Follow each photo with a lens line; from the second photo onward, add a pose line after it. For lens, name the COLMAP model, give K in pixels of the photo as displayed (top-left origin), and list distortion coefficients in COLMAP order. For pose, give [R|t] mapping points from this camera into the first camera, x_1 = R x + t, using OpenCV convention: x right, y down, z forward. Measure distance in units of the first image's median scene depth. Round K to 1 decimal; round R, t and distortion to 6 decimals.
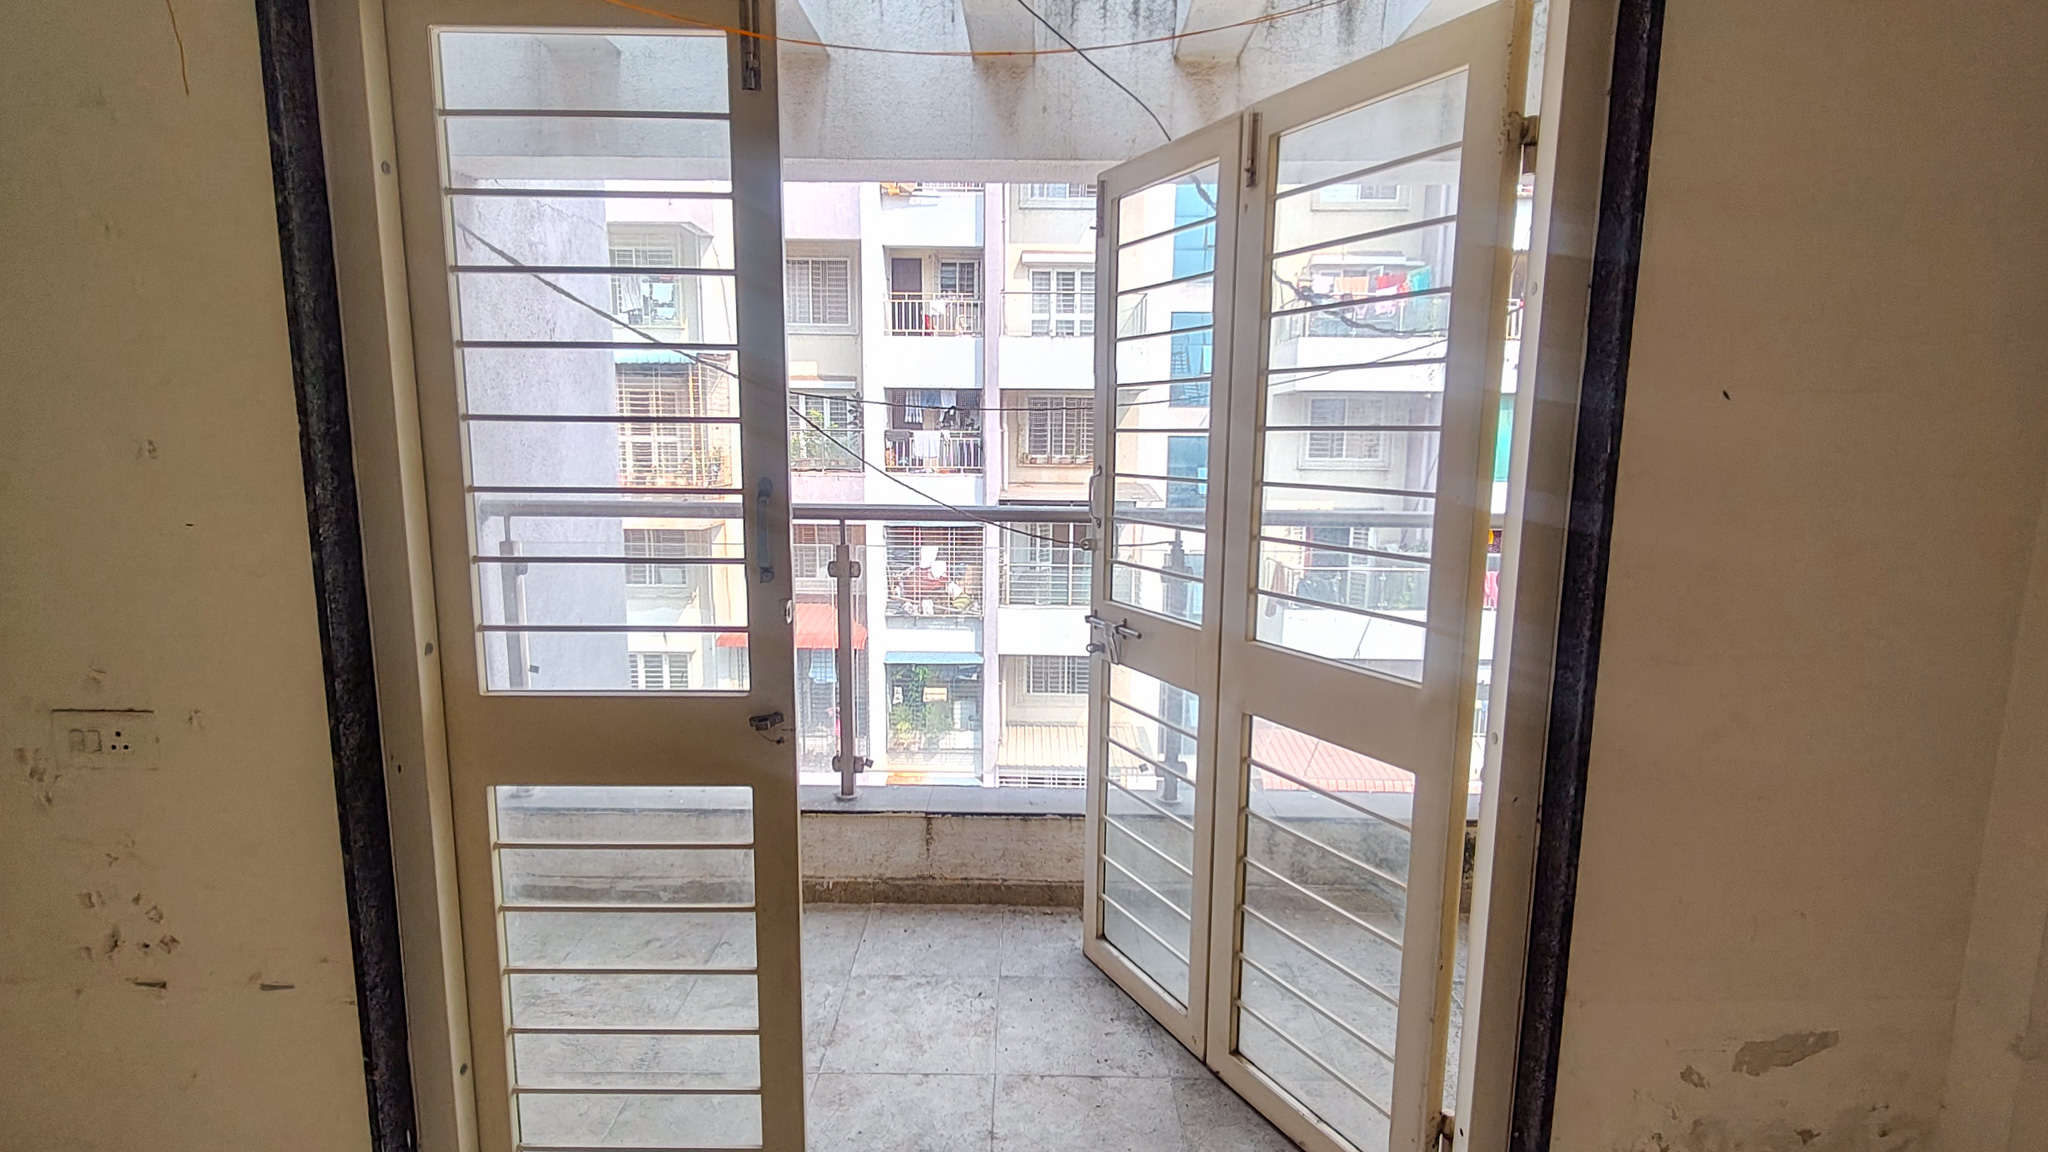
lens RADIAL K [[964.4, 0, 1026.5], [0, 964.4, 581.2], [0, 0, 1]] dist [0.001347, 0.000075]
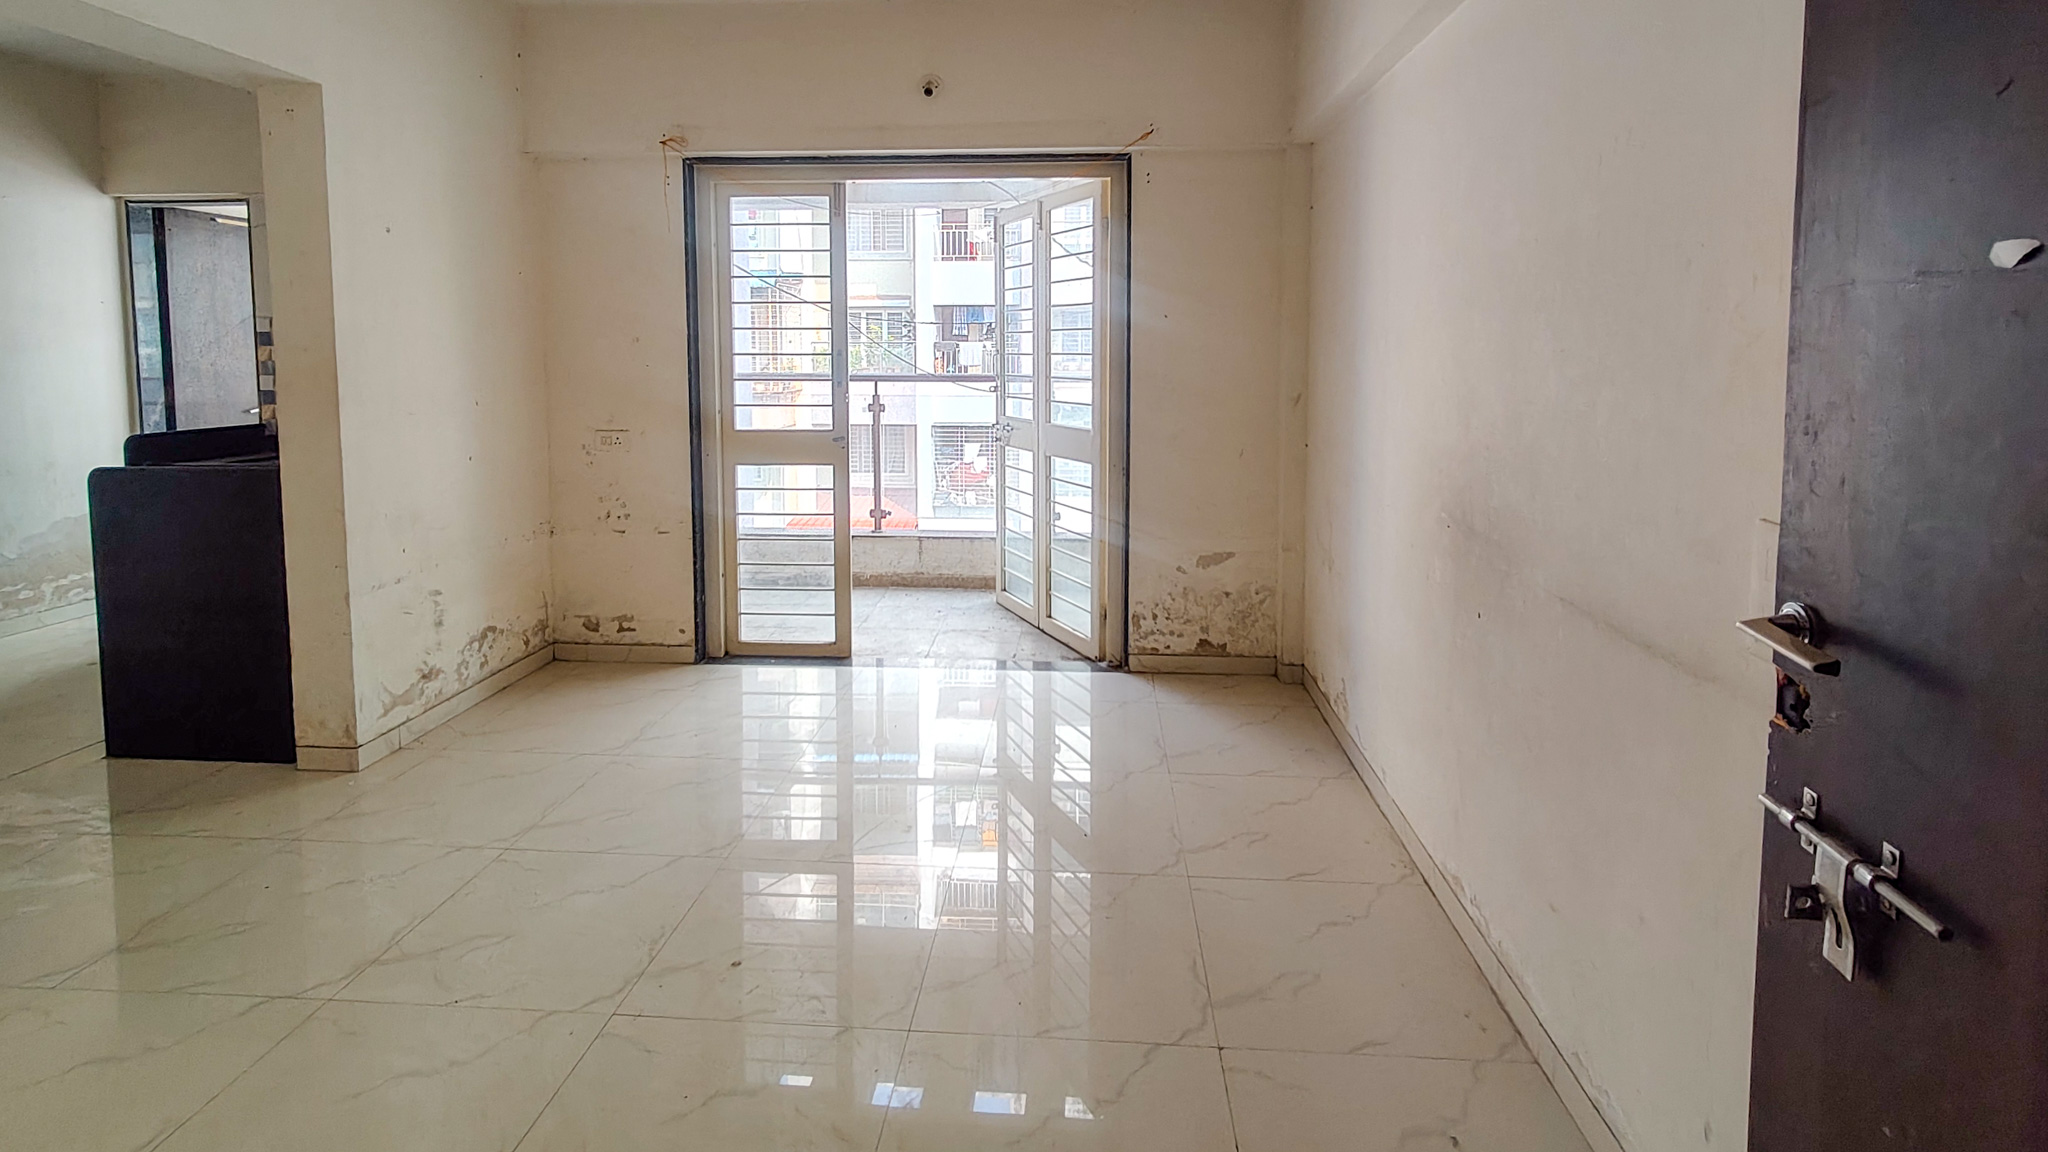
lens RADIAL K [[954.0, 0, 1024.5], [0, 954.0, 417.3], [0, 0, 1]] dist [-0.000444, -0.000532]
pose [[0.998165, -0.005176, -0.060334, 0.226616], [0.000496, 0.997006, -0.077328, 0.160880], [0.060554, 0.077157, 0.995178, -0.899130]]
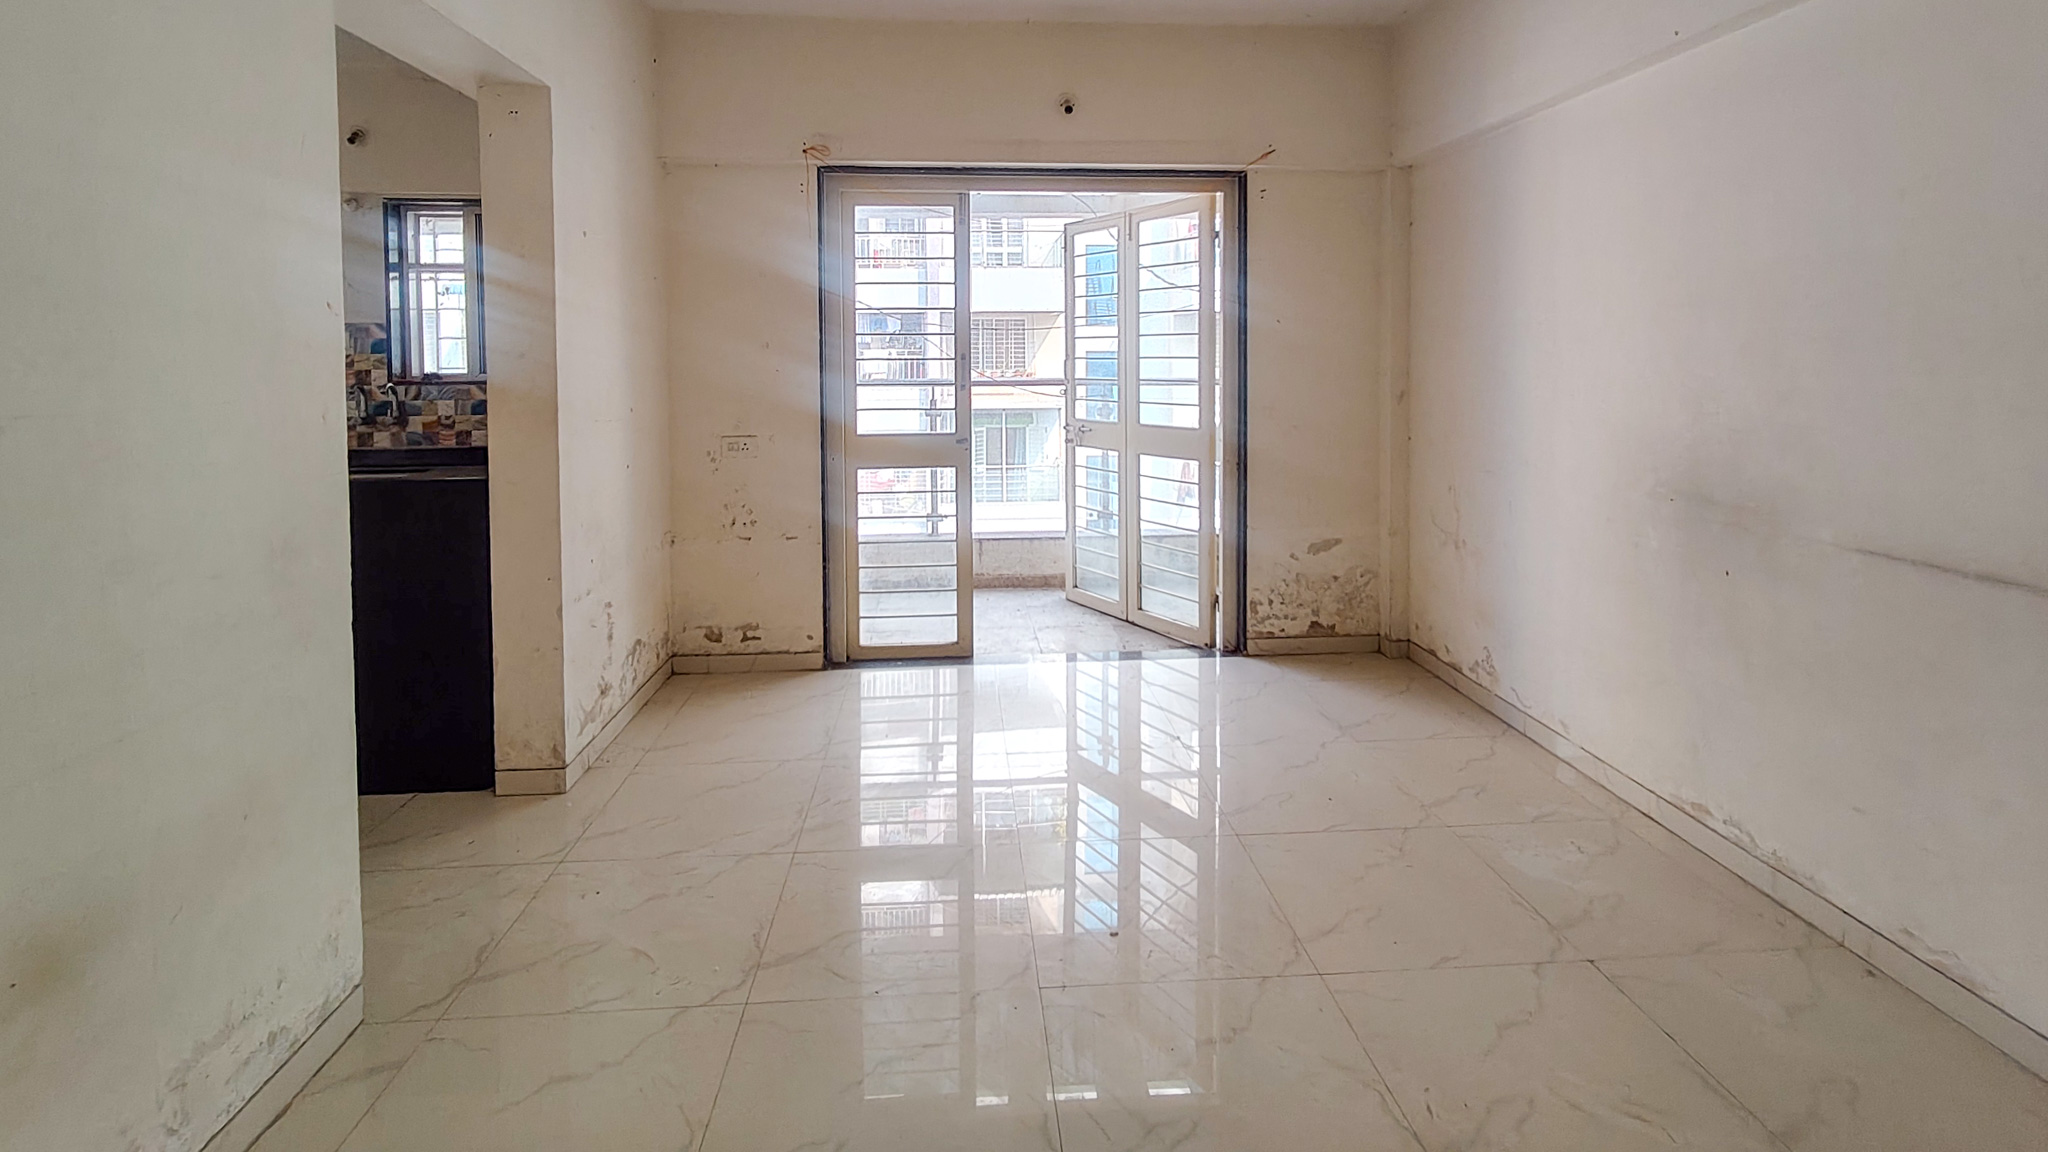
lens RADIAL K [[953.5, 0, 1022.7], [0, 953.5, 390.2], [0, 0, 1]] dist [0.000181, -0.000500]
pose [[0.996538, -0.018370, 0.081080, -0.175972], [0.027352, 0.993433, -0.111098, 0.170296], [-0.078507, 0.112931, 0.990496, -0.958386]]
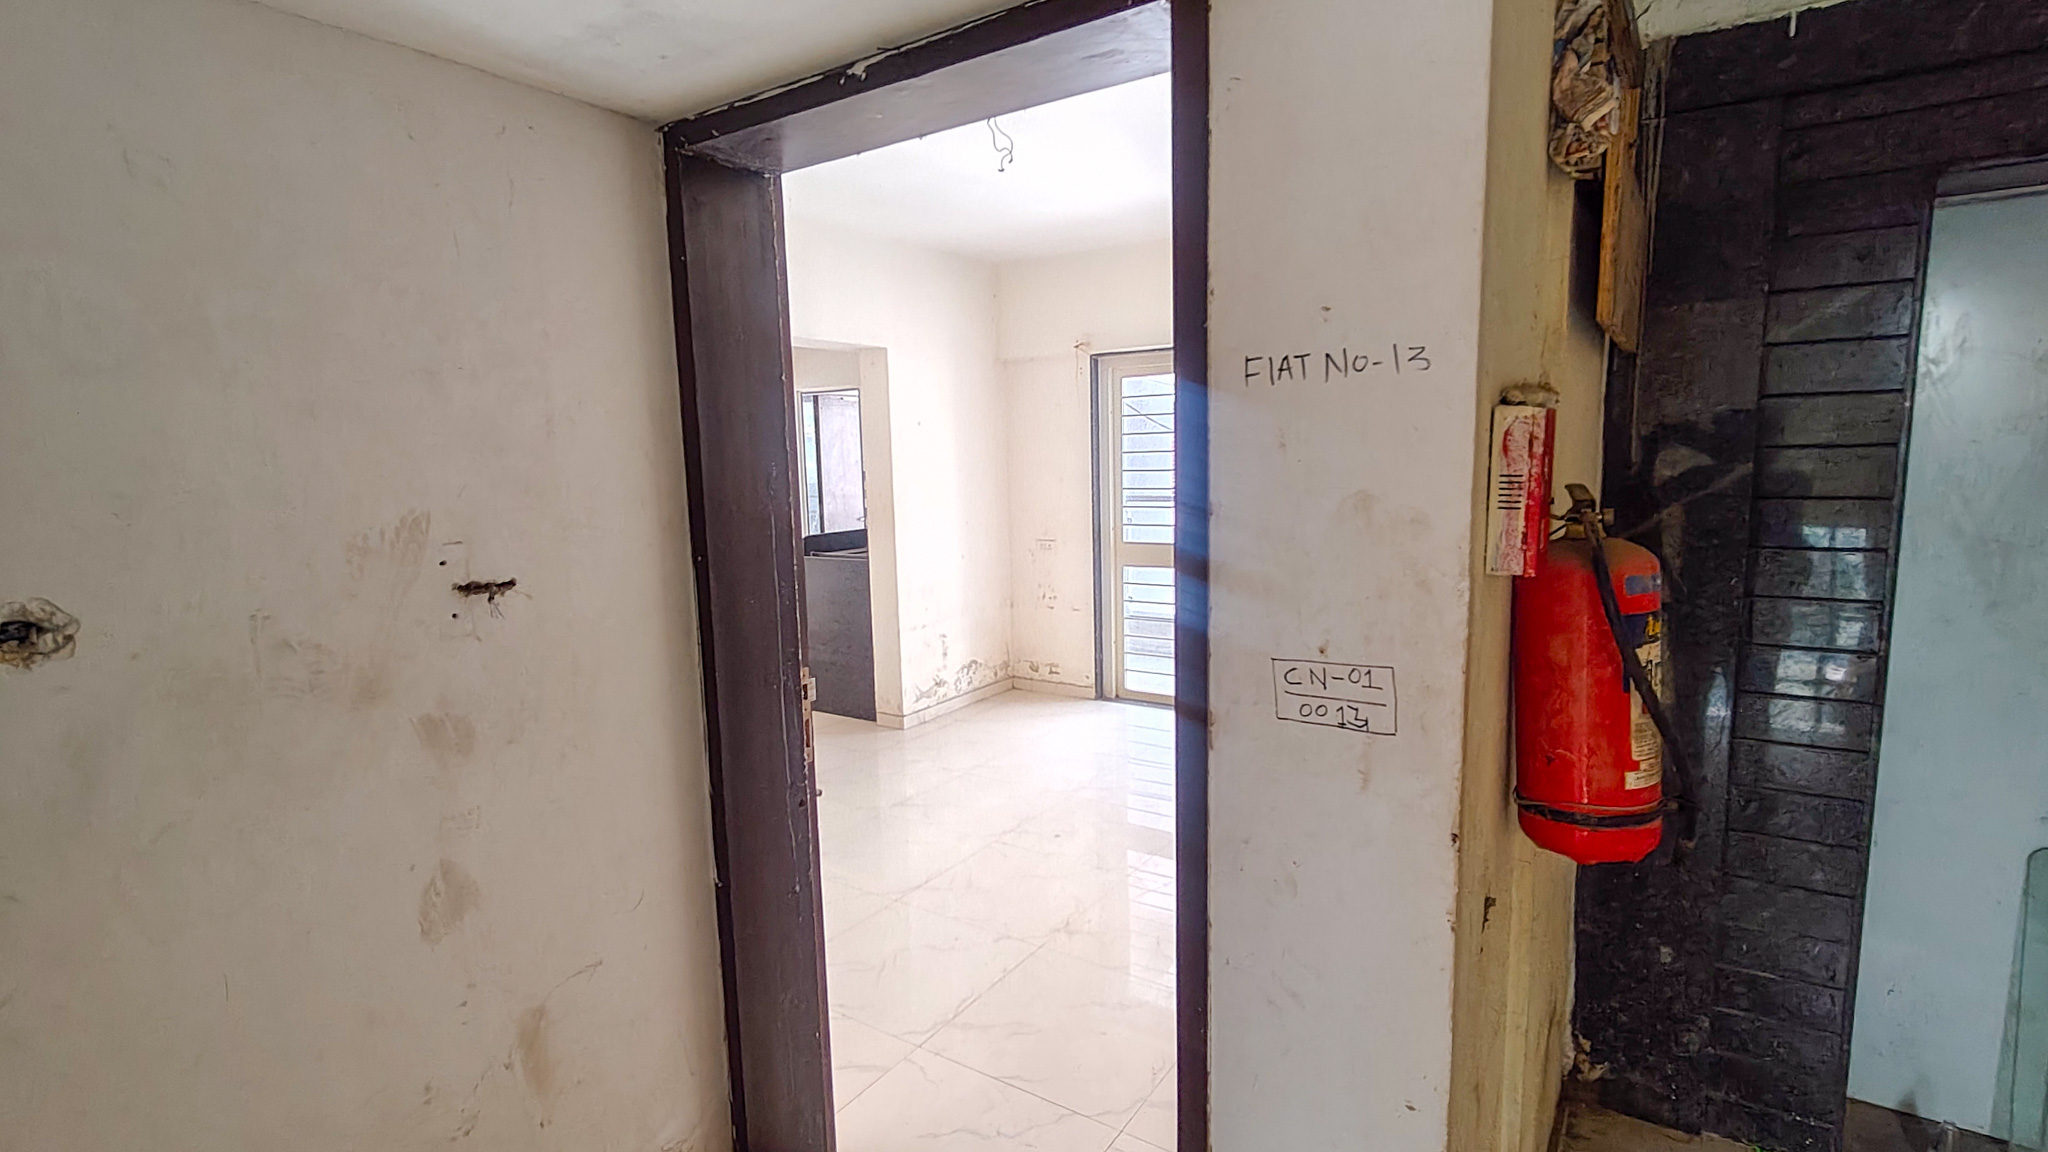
lens RADIAL K [[928.7, 0, 1024.0], [0, 928.7, 576.0], [0, 0, 1]] dist [0.000927, -0.000029]
pose [[0.839366, 0.039904, -0.542100, 0.626489], [-0.048330, 0.998831, -0.001307, 0.155129], [0.541414, 0.027297, 0.840313, -1.305990]]
